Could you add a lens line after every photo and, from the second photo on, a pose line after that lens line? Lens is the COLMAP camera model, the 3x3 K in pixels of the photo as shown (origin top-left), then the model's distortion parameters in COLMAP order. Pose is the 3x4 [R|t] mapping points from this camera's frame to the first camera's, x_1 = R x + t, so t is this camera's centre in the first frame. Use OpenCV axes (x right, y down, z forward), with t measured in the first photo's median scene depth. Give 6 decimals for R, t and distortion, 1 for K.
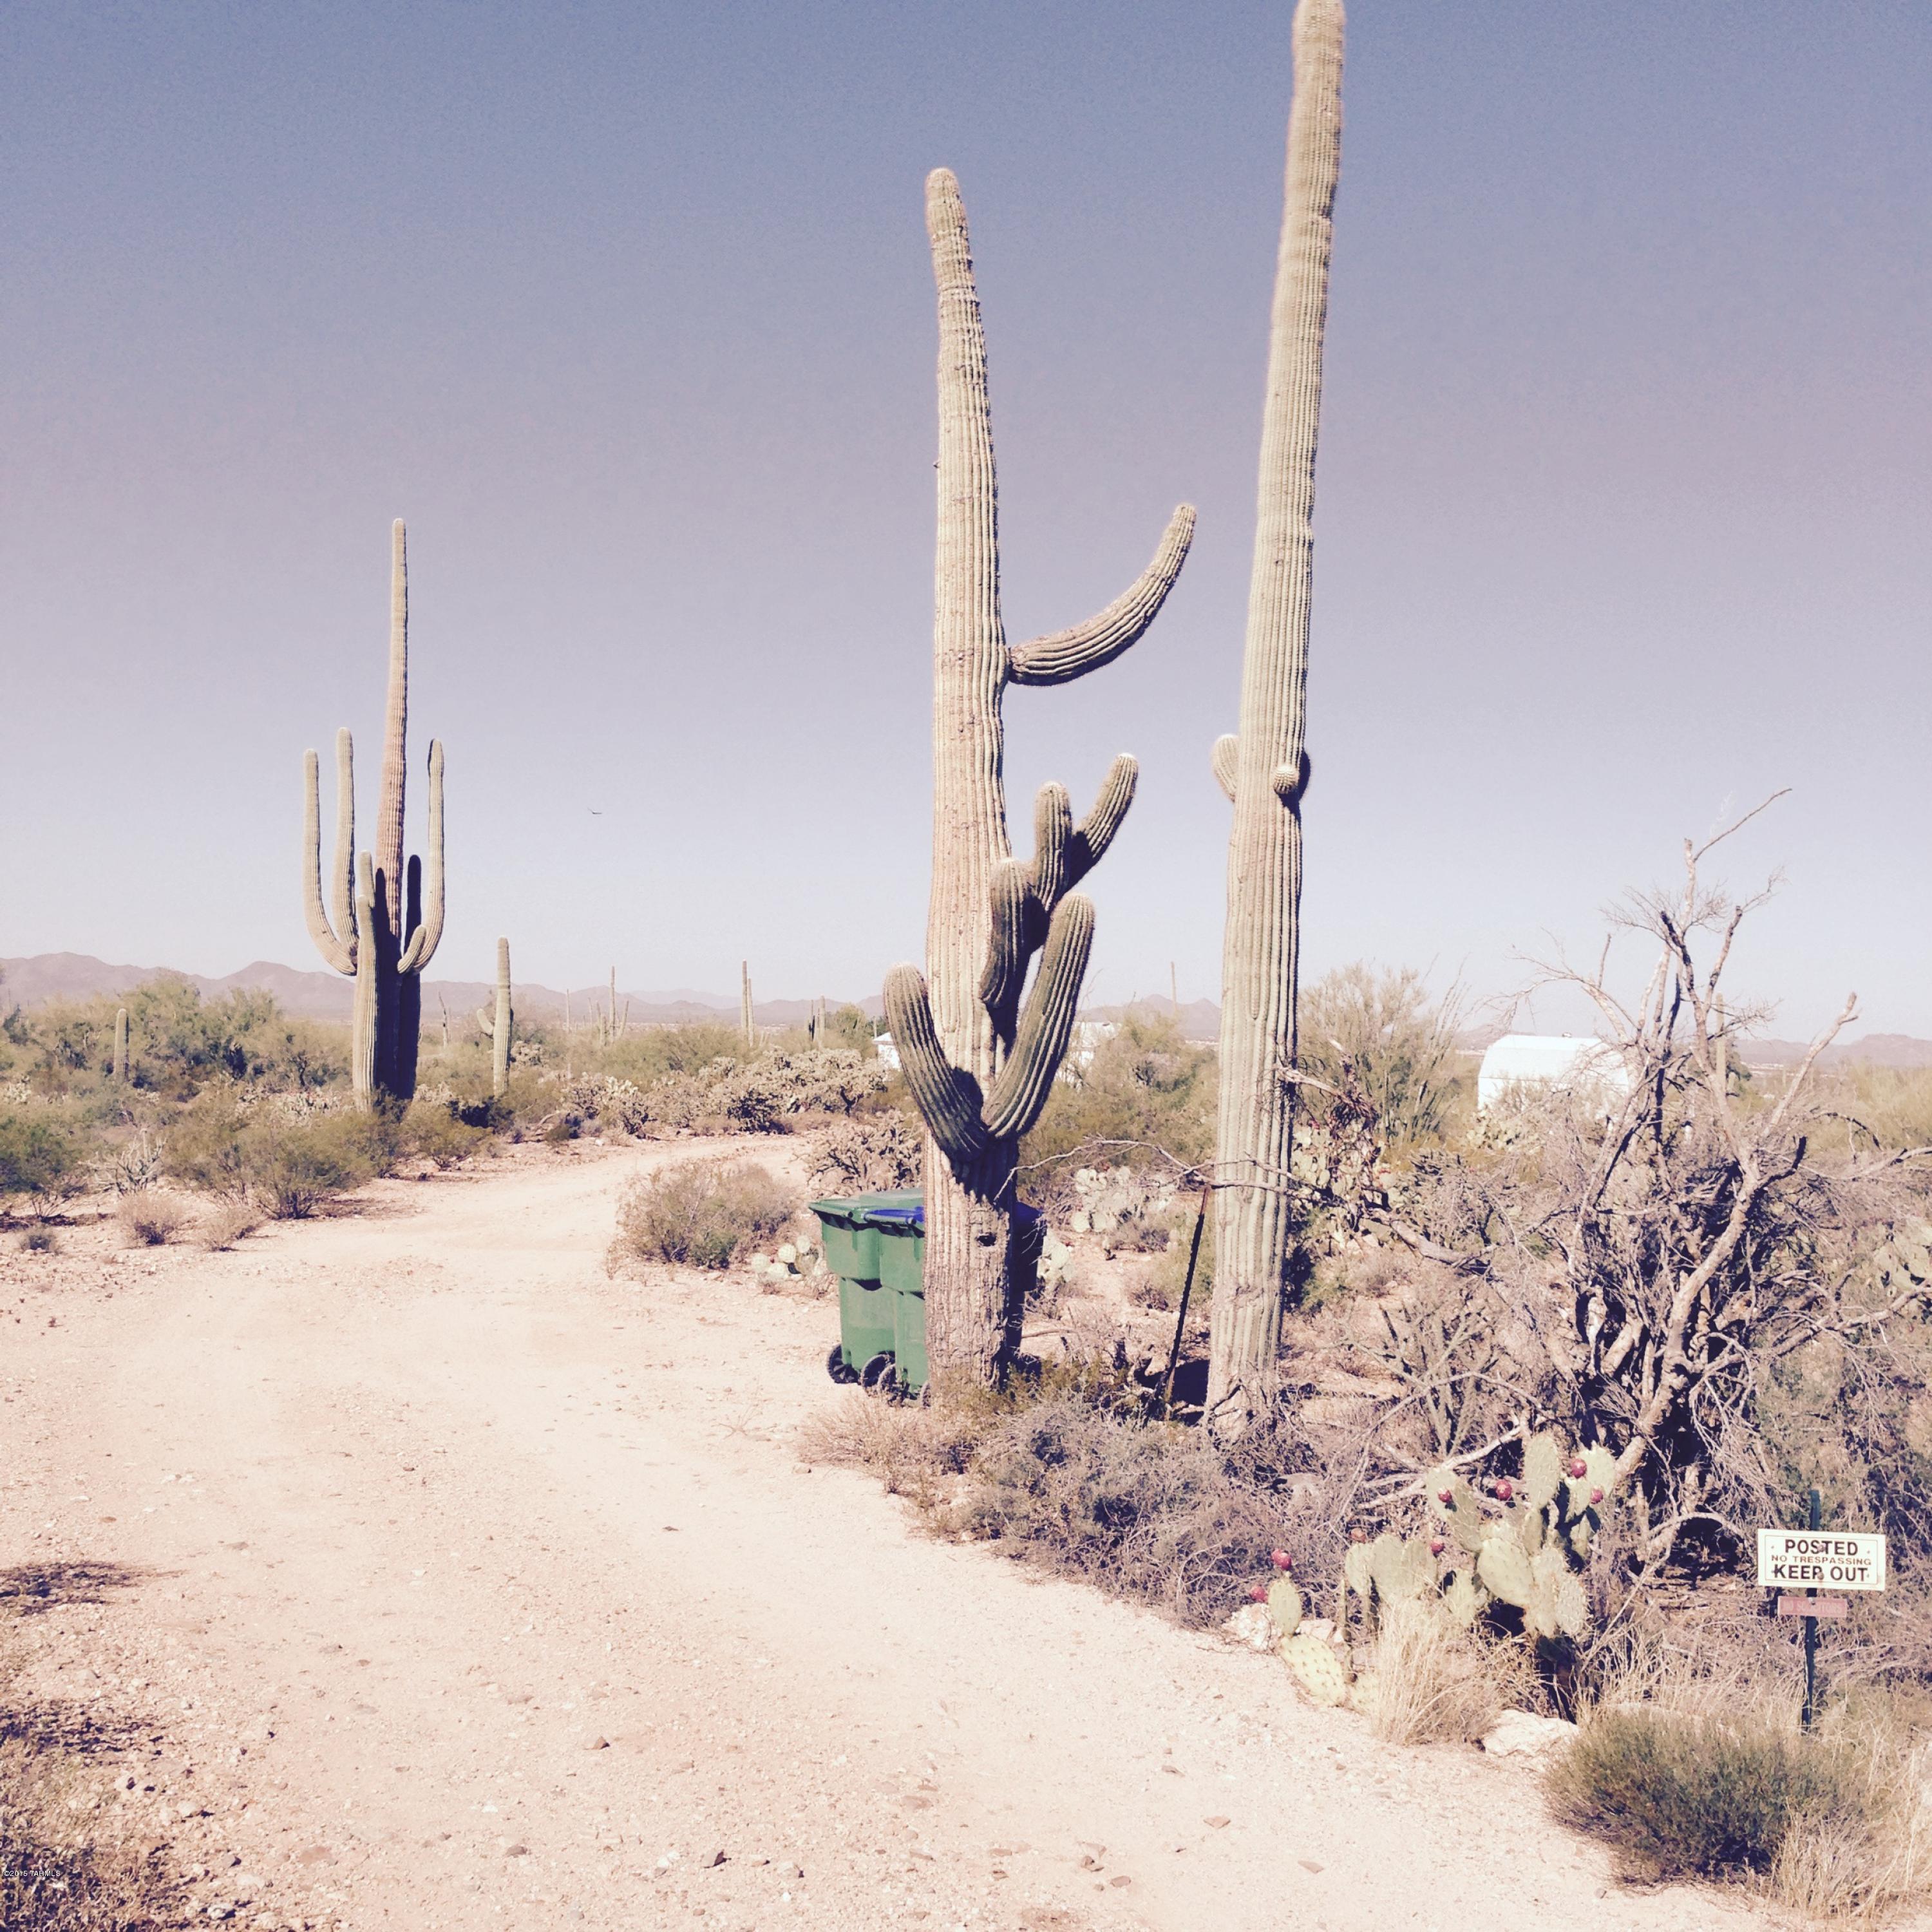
lens RADIAL K [[2297.1, 0, 888.1], [0, 2297.1, 902.8], [0, 0, 1]] dist [0.036982, -0.144582]
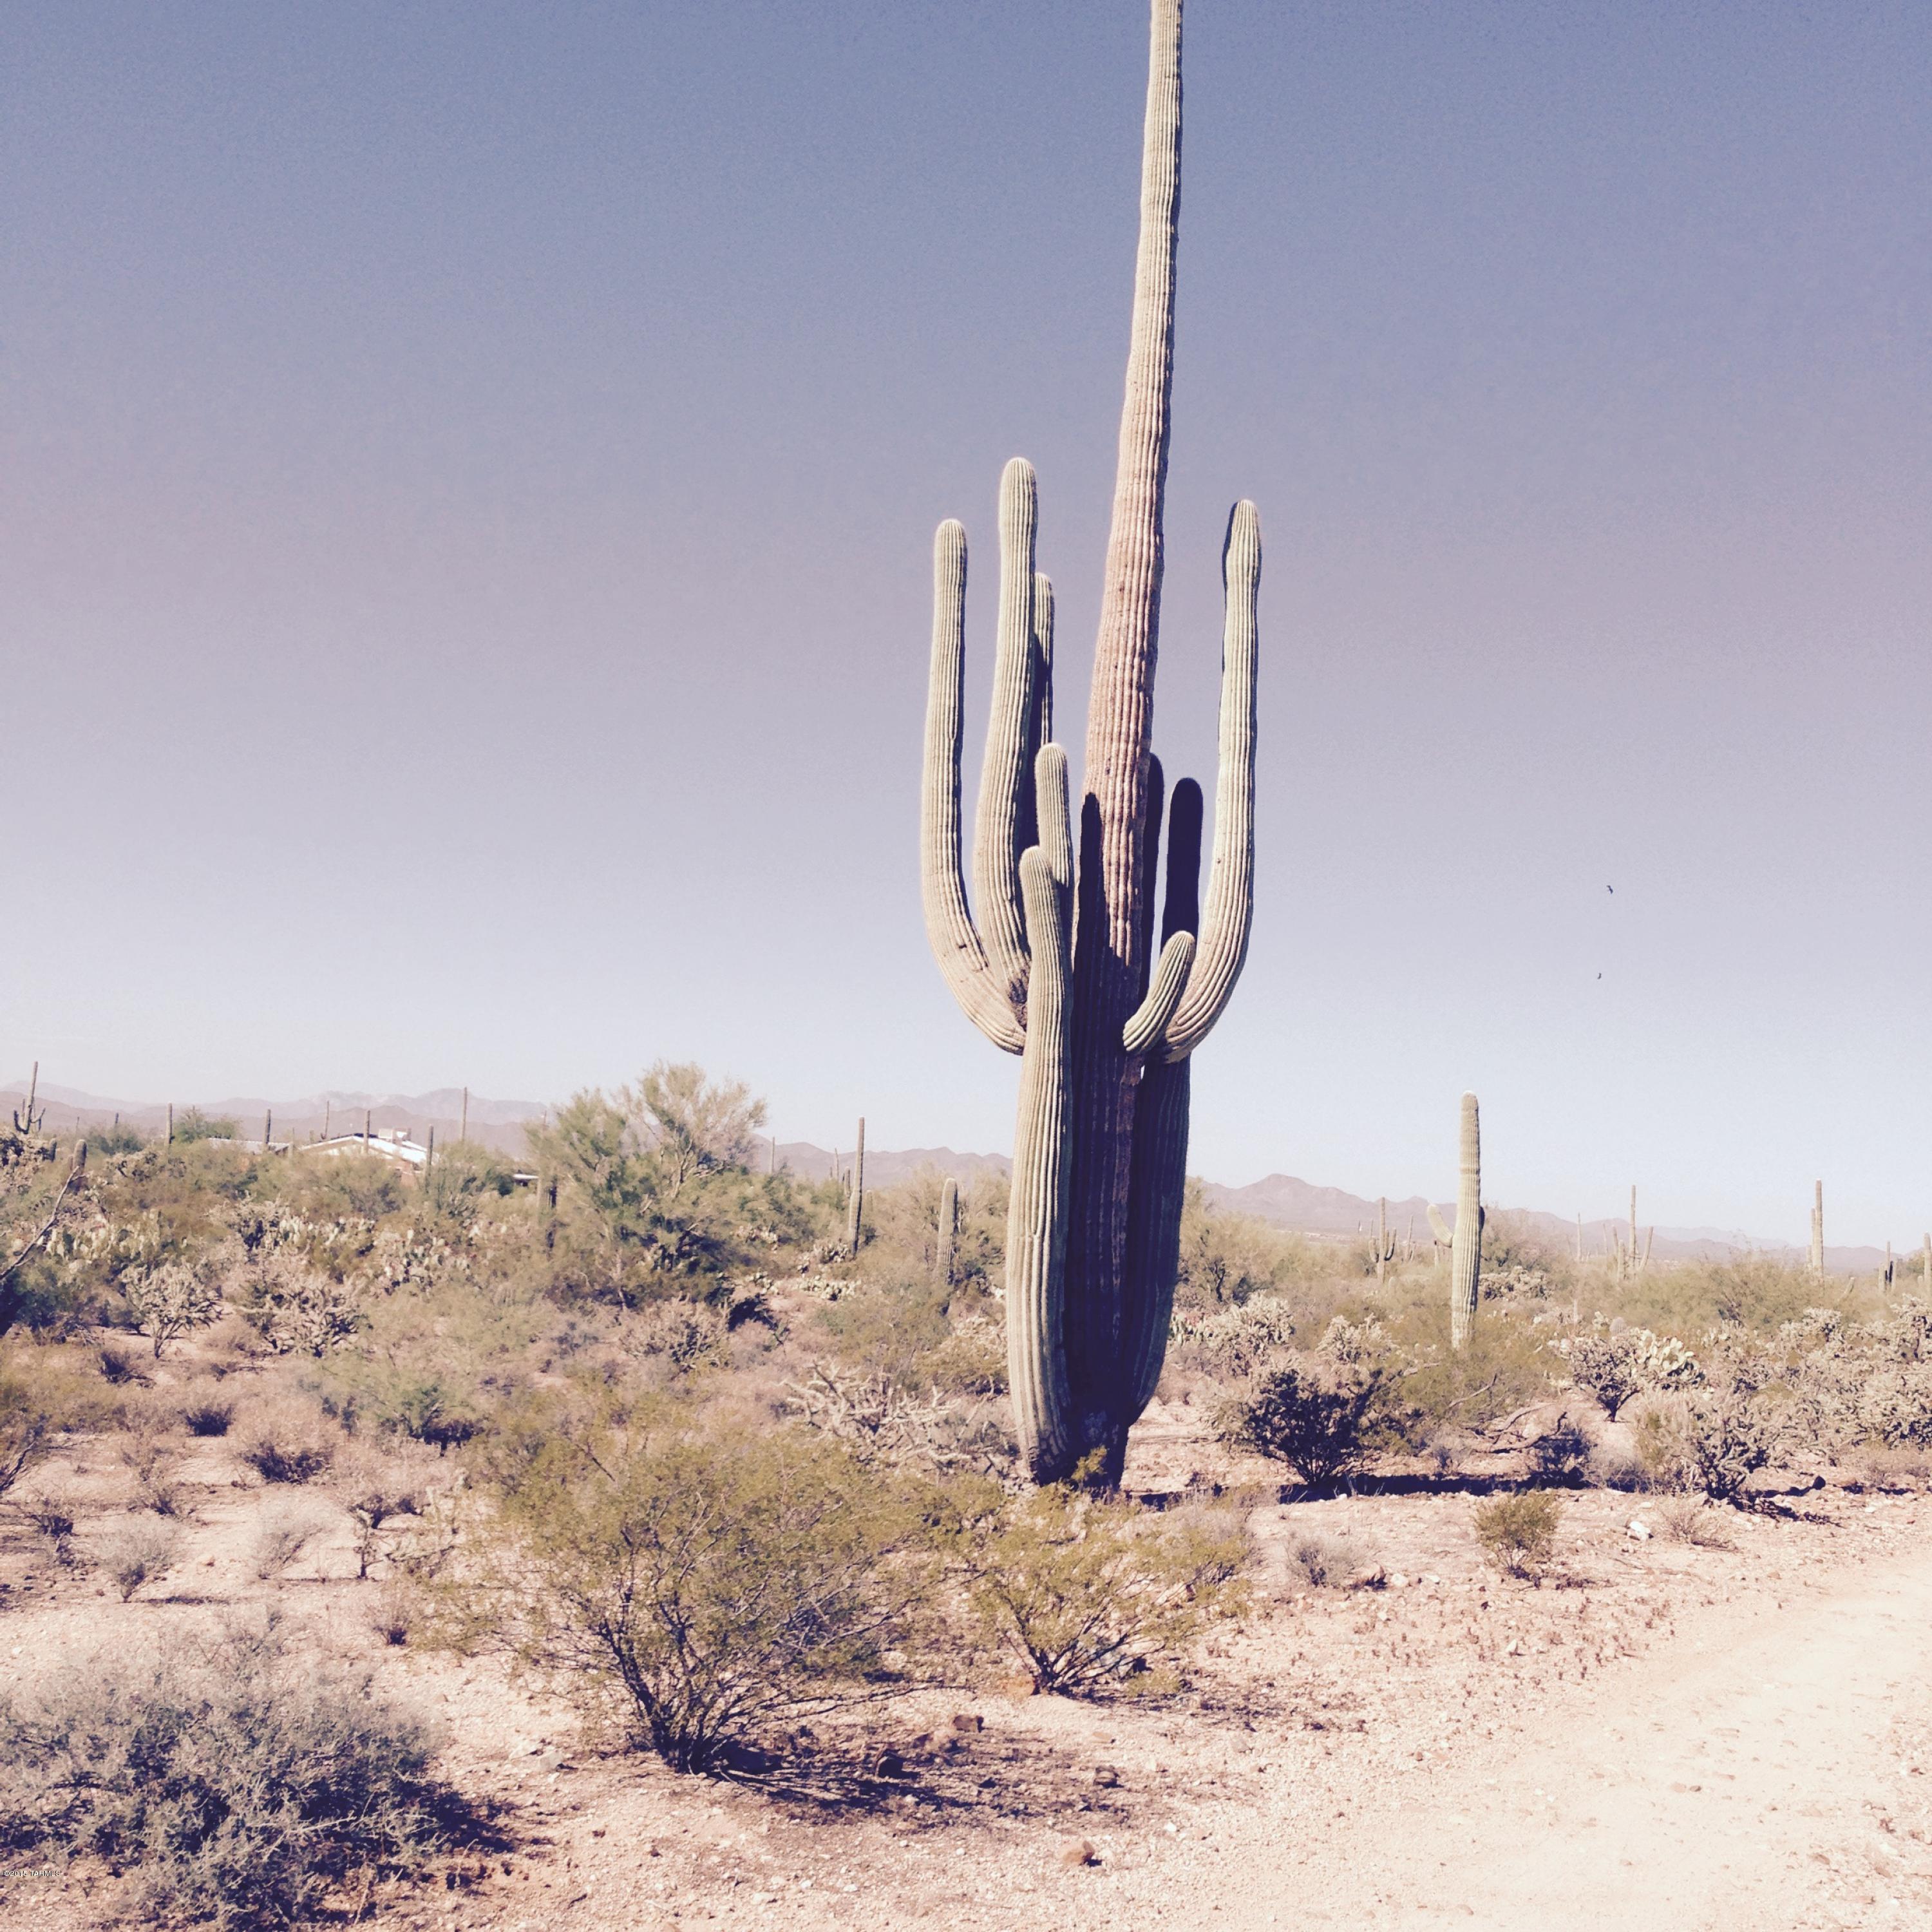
lens RADIAL K [[2297.1, 0, 888.1], [0, 2297.1, 902.8], [0, 0, 1]] dist [0.036982, -0.144582]
pose [[0.908103, 0.003847, -0.418728, -0.076989], [-0.042986, 0.995531, -0.084079, 0.037611], [0.416534, 0.094352, 0.904211, 0.575756]]
